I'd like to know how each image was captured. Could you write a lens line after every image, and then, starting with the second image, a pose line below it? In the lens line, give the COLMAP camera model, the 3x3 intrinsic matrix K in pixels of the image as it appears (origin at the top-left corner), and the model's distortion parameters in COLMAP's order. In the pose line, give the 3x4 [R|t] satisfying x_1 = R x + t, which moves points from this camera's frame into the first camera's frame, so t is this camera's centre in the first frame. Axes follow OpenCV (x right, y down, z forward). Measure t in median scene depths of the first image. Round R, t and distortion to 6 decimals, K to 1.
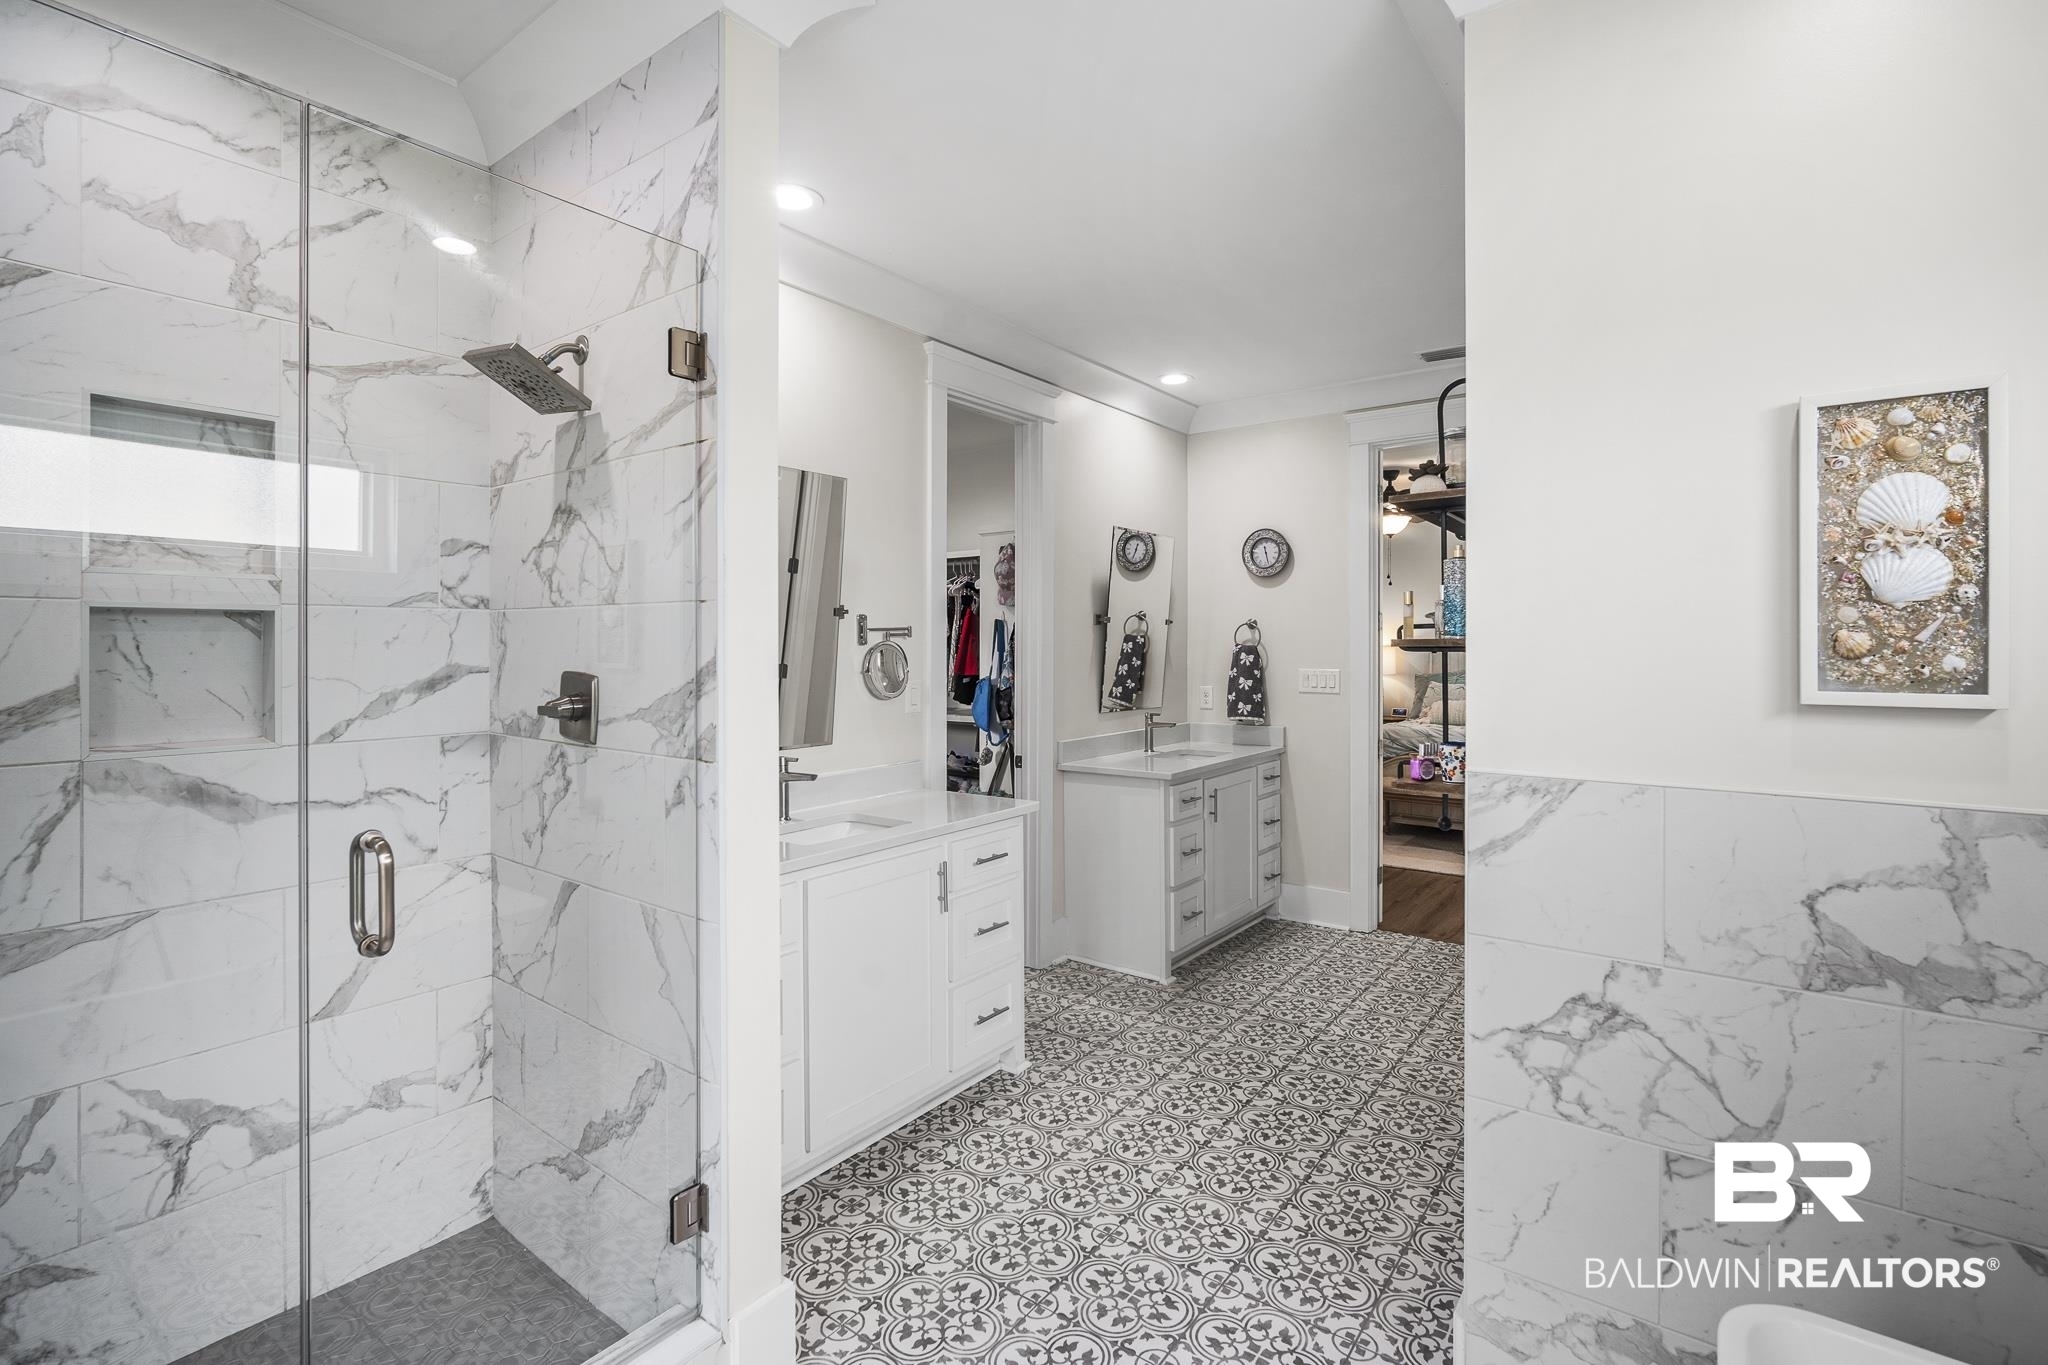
lens RADIAL K [[939.9, 0, 1031.4], [0, 939.9, 691.7], [0, 0, 1]] dist [-0.000404, 0.000019]
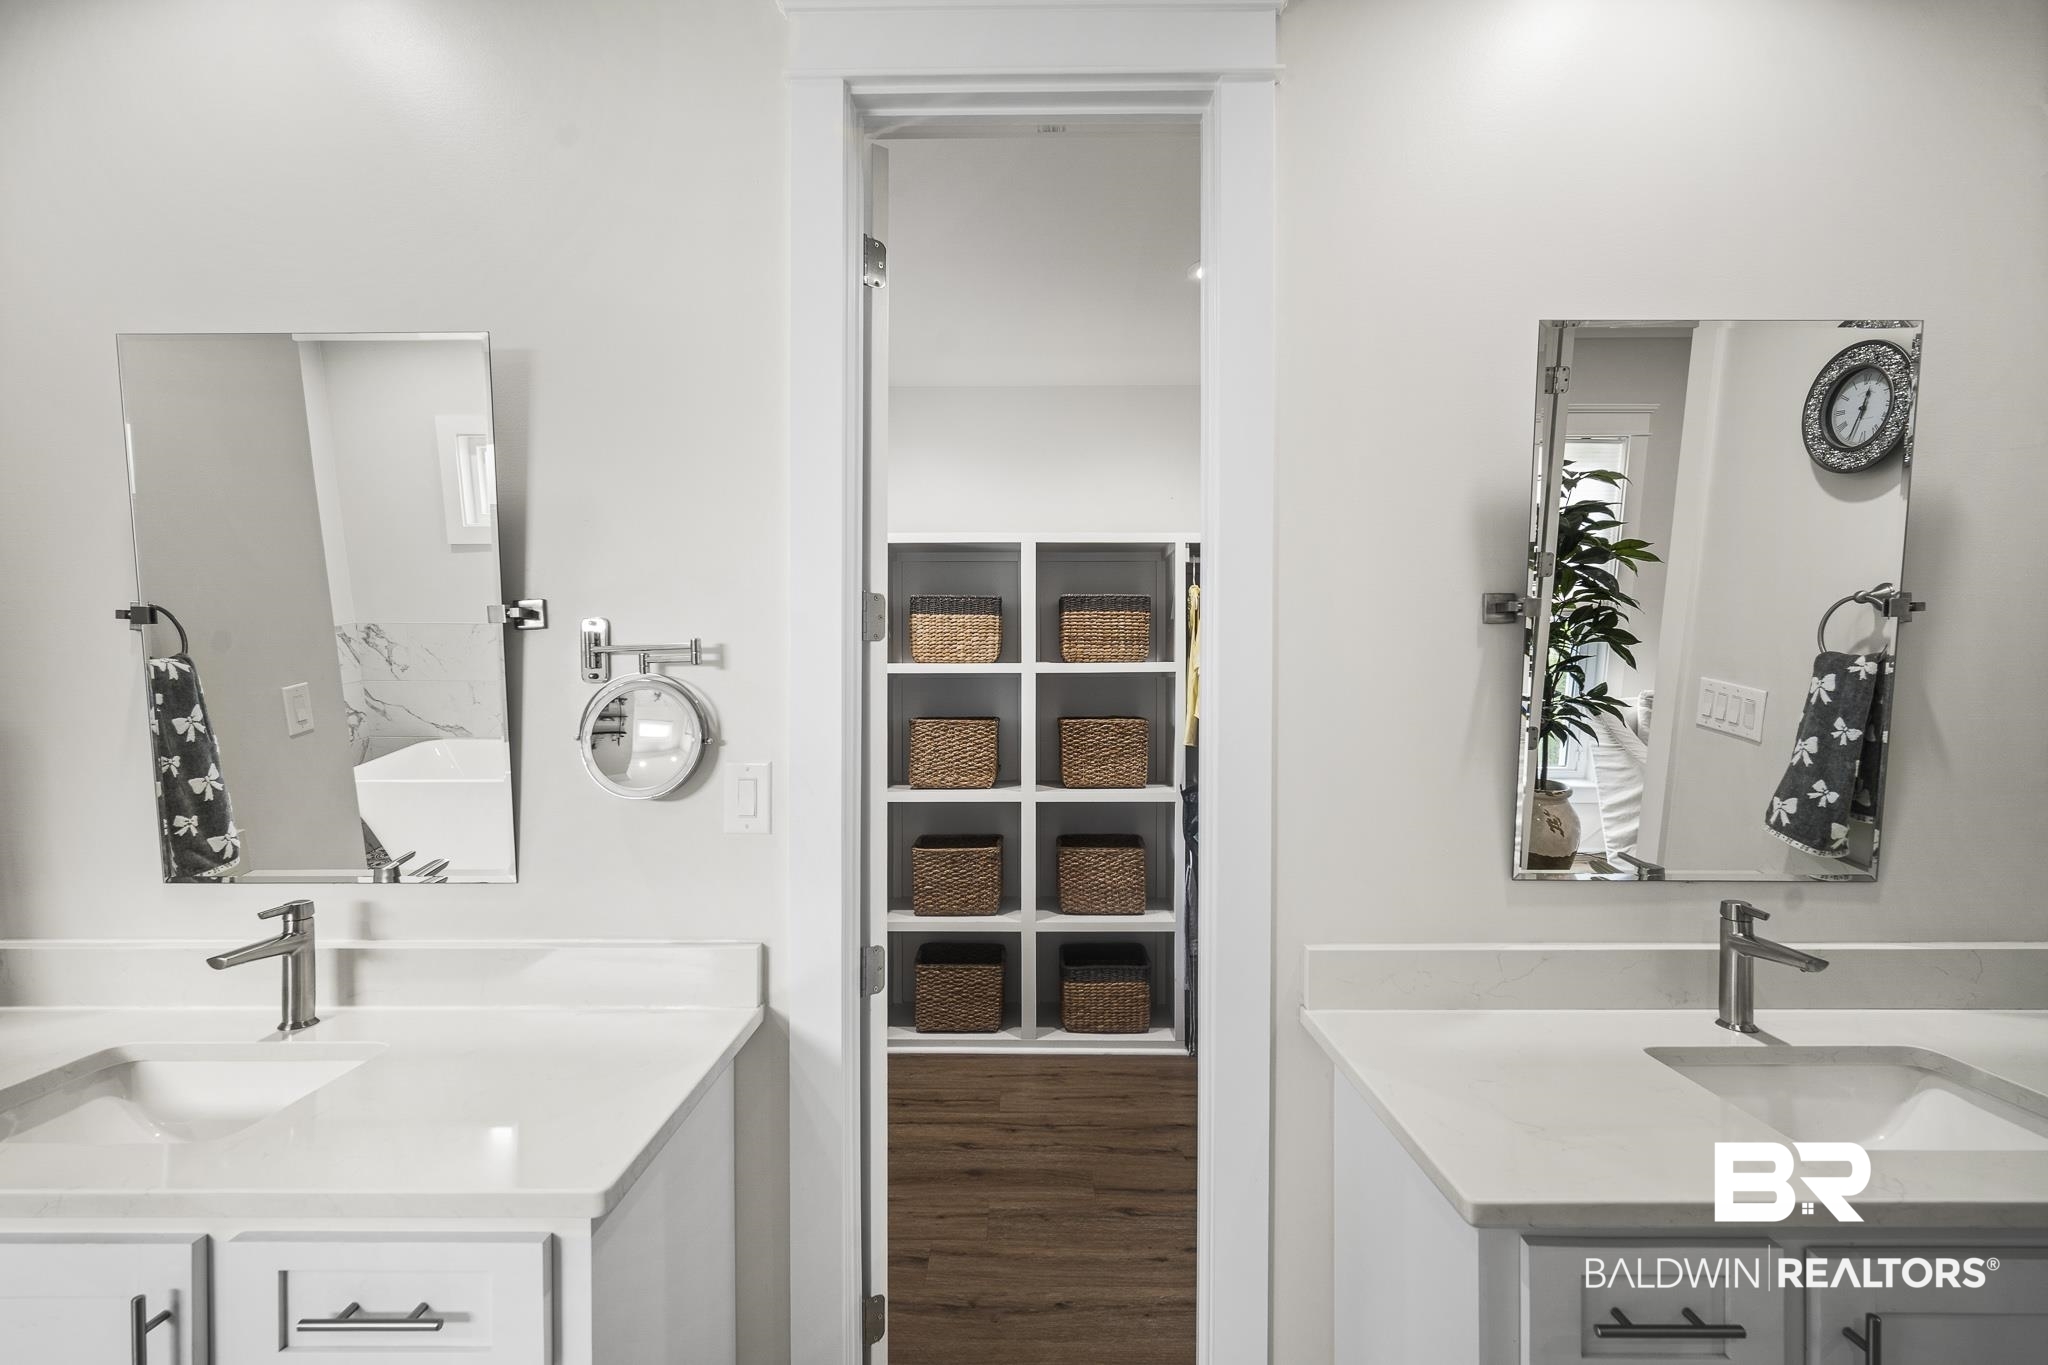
lens RADIAL K [[909.2, 0, 1024.0], [0, 909.2, 682.5], [0, 0, 1]] dist [-0.010306, 0.000128]
pose [[0.585376, -0.000873, -0.810761, 0.202371], [-0.039741, 0.998766, -0.029769, -0.027706], [0.809787, 0.049646, 0.584620, 0.562385]]
